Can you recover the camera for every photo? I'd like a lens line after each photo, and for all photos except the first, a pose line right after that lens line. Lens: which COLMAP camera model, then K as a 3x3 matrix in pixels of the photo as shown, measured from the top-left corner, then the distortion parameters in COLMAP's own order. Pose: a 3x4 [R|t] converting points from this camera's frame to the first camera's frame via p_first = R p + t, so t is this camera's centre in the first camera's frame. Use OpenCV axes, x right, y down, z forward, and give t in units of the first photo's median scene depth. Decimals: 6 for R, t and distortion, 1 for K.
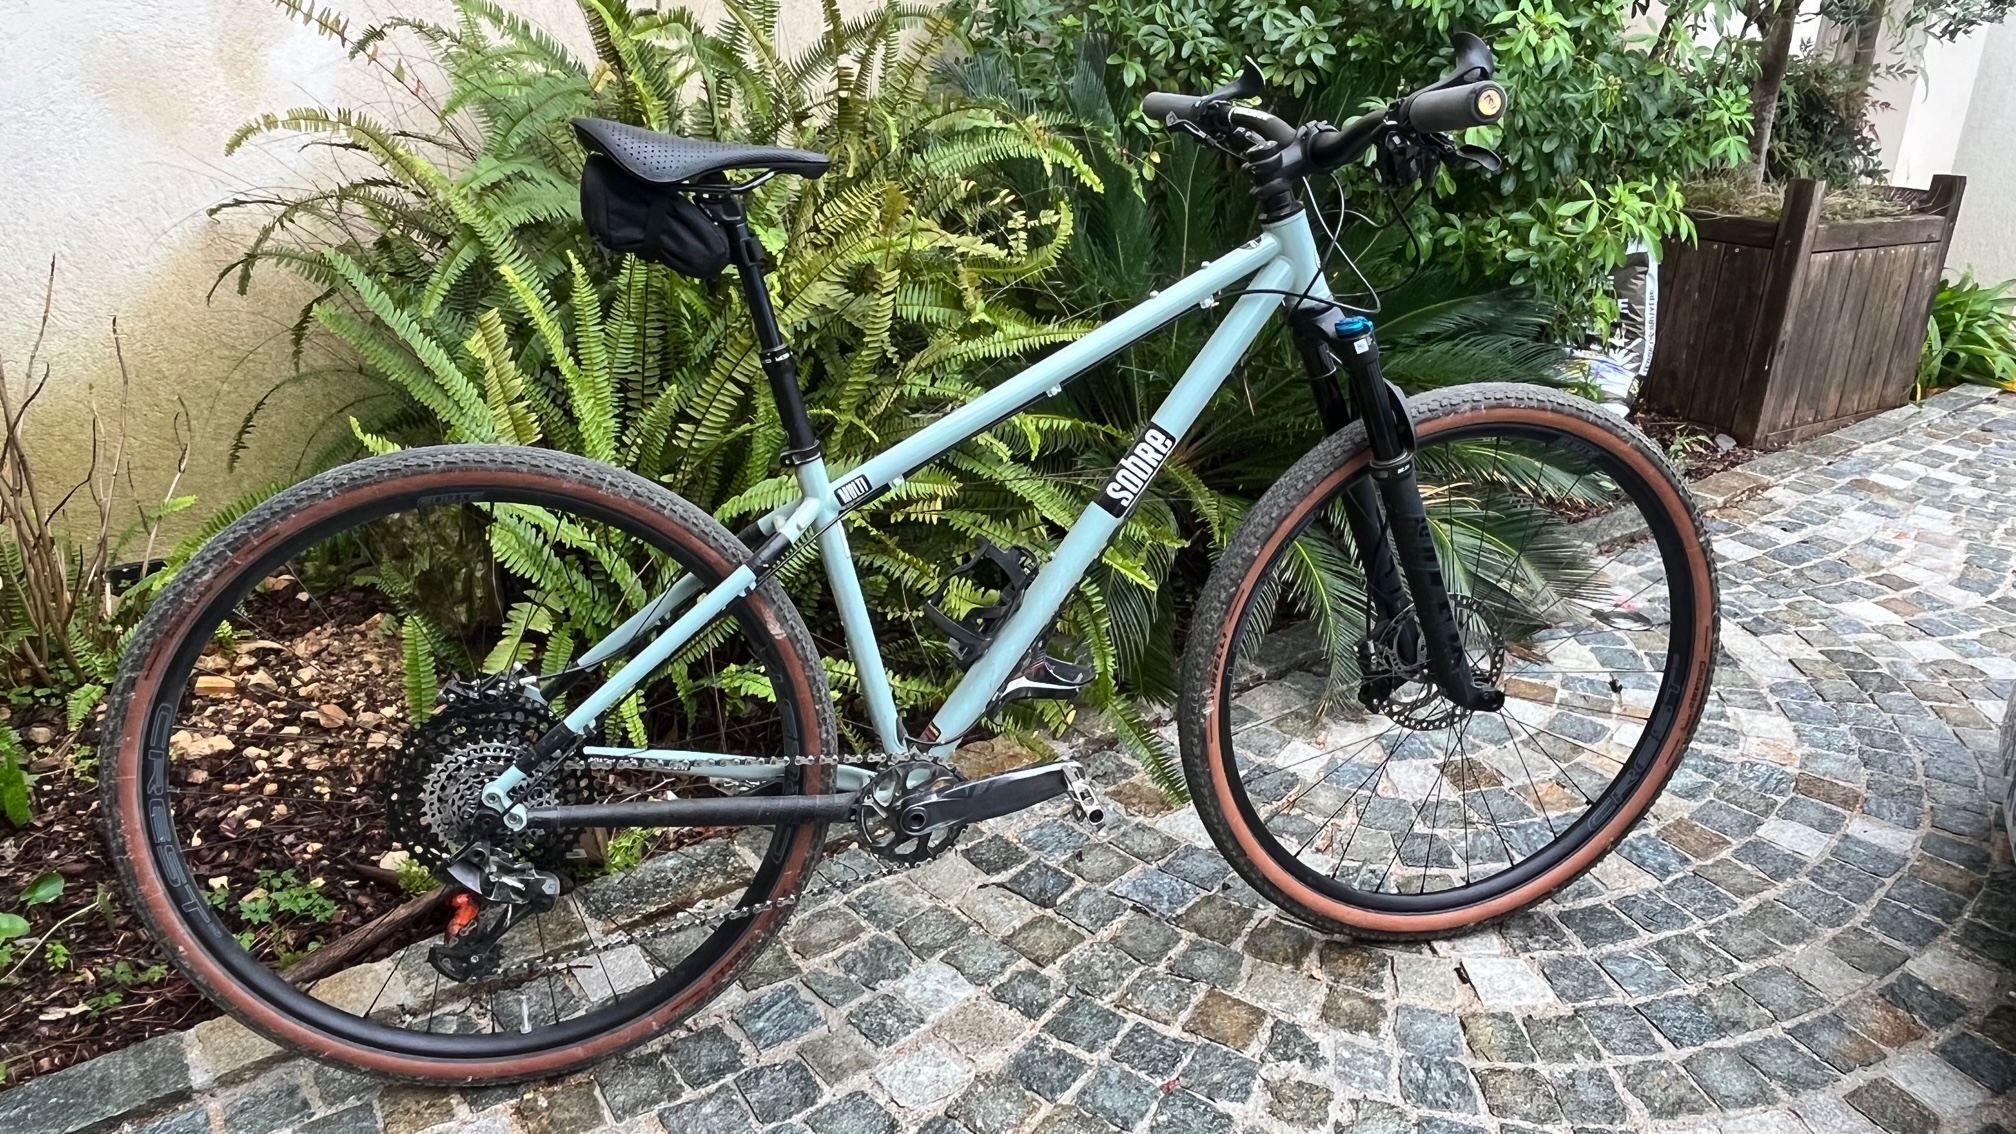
lens RADIAL K [[1487.7, 0, 1006.7], [0, 1487.7, 565.4], [0, 0, 1]] dist [0.004041, -0.009251]
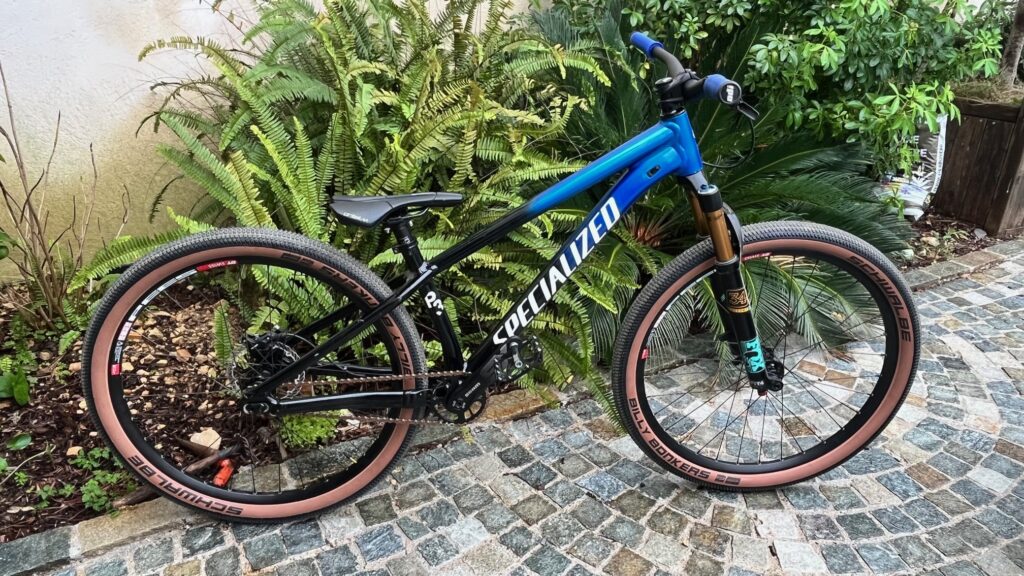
lens RADIAL K [[755.7, 0, 515.4], [0, 755.7, 287.0], [0, 0, 1]] dist [0.004041, -0.009251]
pose [[0.991403, 0.048562, -0.121498, 0.087780], [-0.045093, 0.998497, 0.031143, -0.037501], [0.122828, -0.025397, 0.992103, 0.087650]]
